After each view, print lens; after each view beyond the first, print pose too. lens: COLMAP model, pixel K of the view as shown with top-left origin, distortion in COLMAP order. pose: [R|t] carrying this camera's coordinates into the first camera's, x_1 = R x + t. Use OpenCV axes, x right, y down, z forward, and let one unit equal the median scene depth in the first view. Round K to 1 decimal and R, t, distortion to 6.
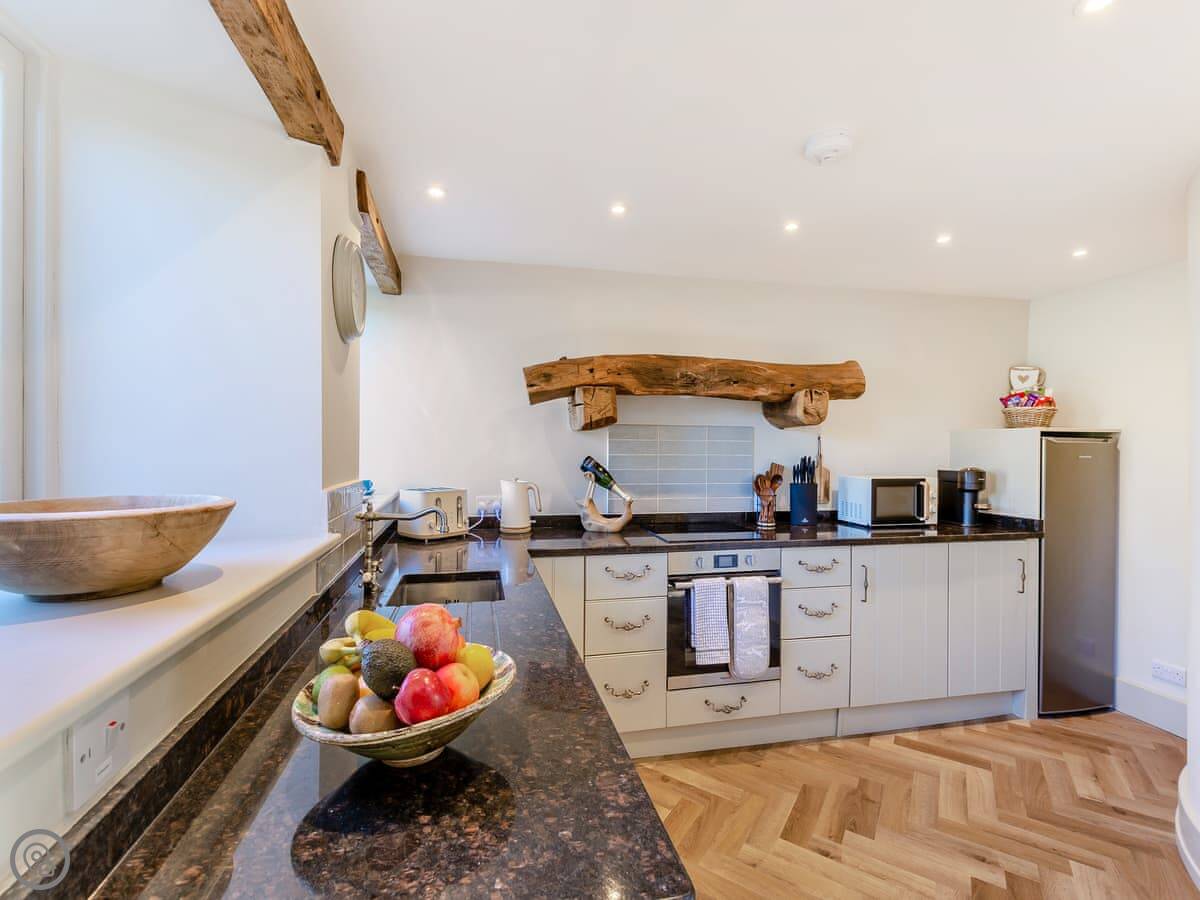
lens RADIAL K [[531.5, 0, 603.3], [0, 531.5, 454.2], [0, 0, 1]] dist [0.001866, -0.000195]
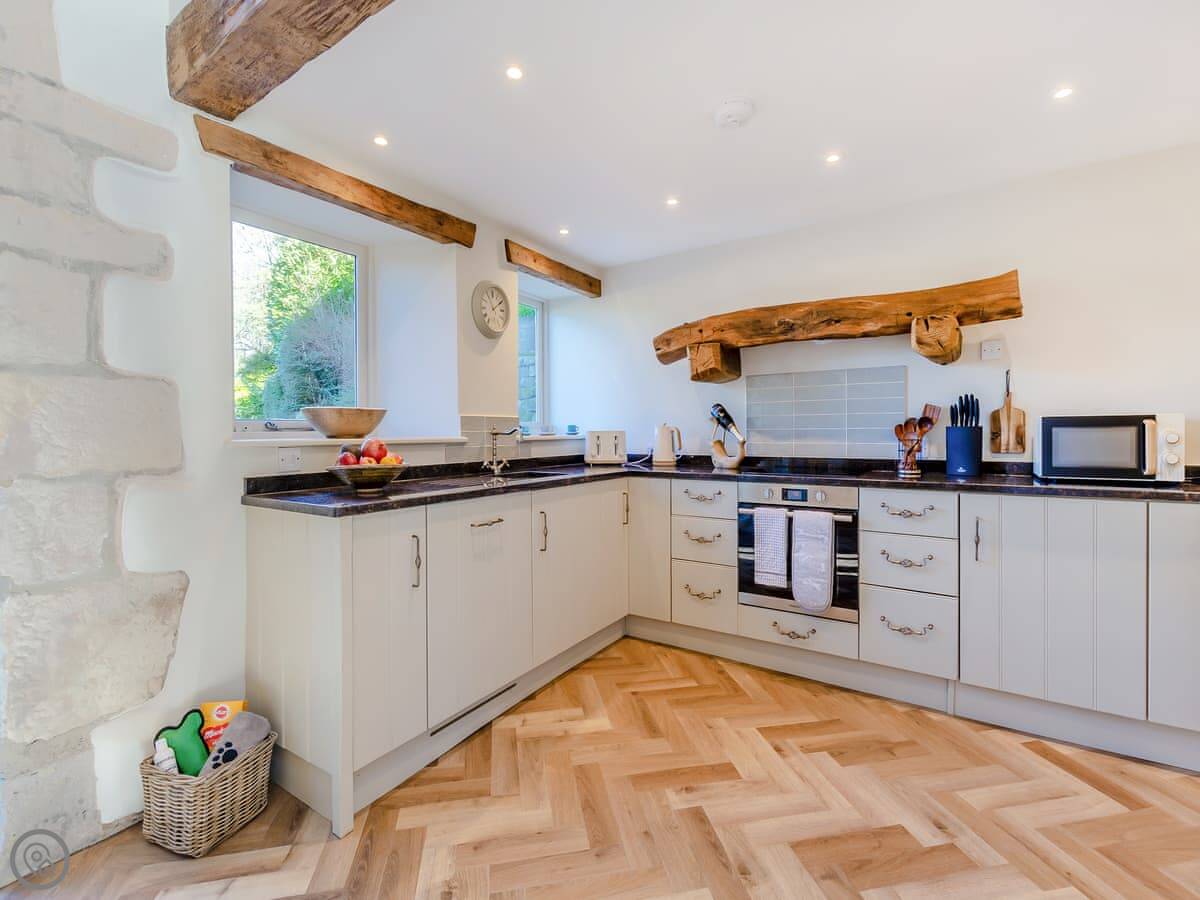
lens RADIAL K [[540.0, 0, 596.5], [0, 540.0, 438.3], [0, 0, 1]] dist [0.002209, 0.000365]
pose [[0.697439, -0.002022, -0.716641, 0.675045], [0.003555, 0.999993, 0.000638, 0.081897], [0.716635, -0.002993, 0.697441, -0.020615]]
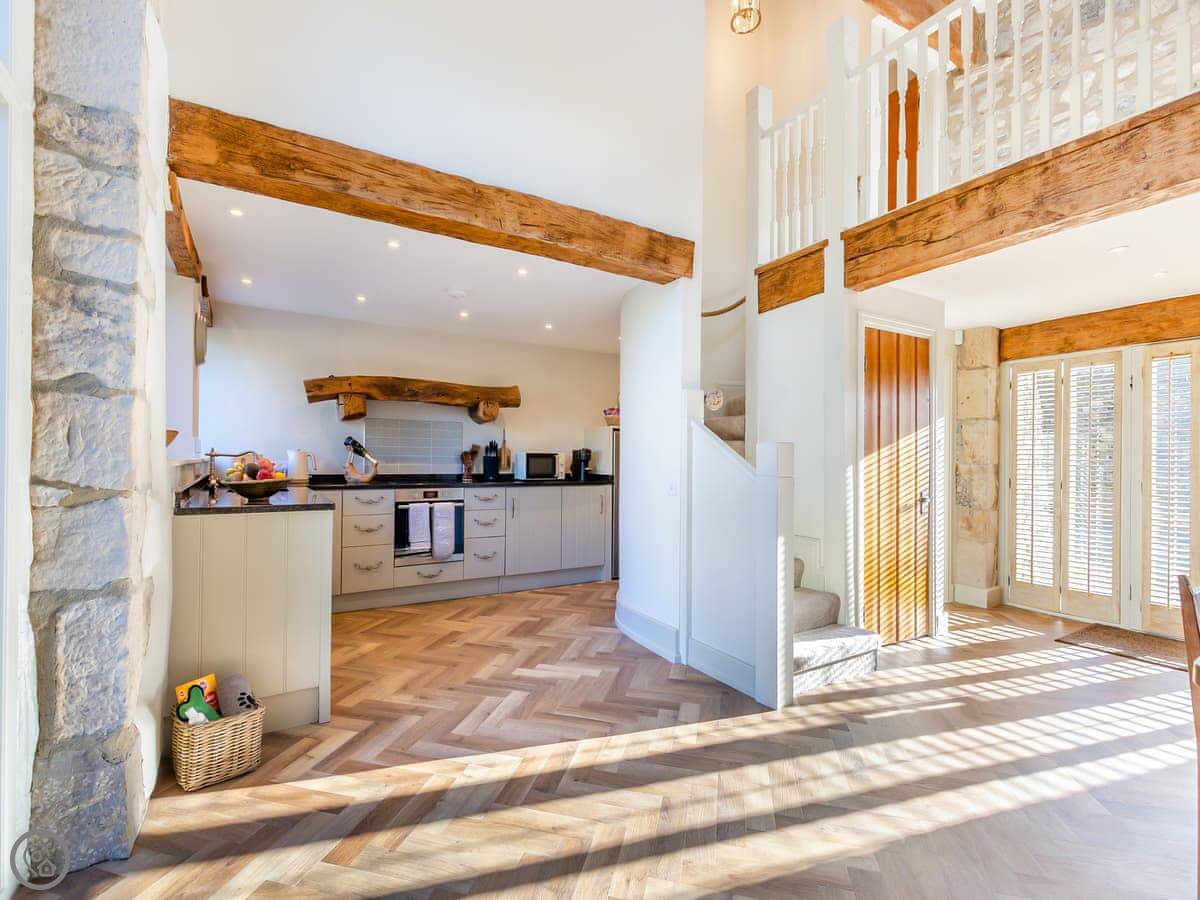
lens RADIAL K [[531.5, 0, 603.3], [0, 531.5, 454.2], [0, 0, 1]] dist [0.001866, -0.000195]
pose [[0.940869, 0.006320, 0.338712, 0.159769], [0.000874, 0.999777, -0.021080, 0.097051], [-0.338769, 0.020130, 0.940654, -0.828130]]
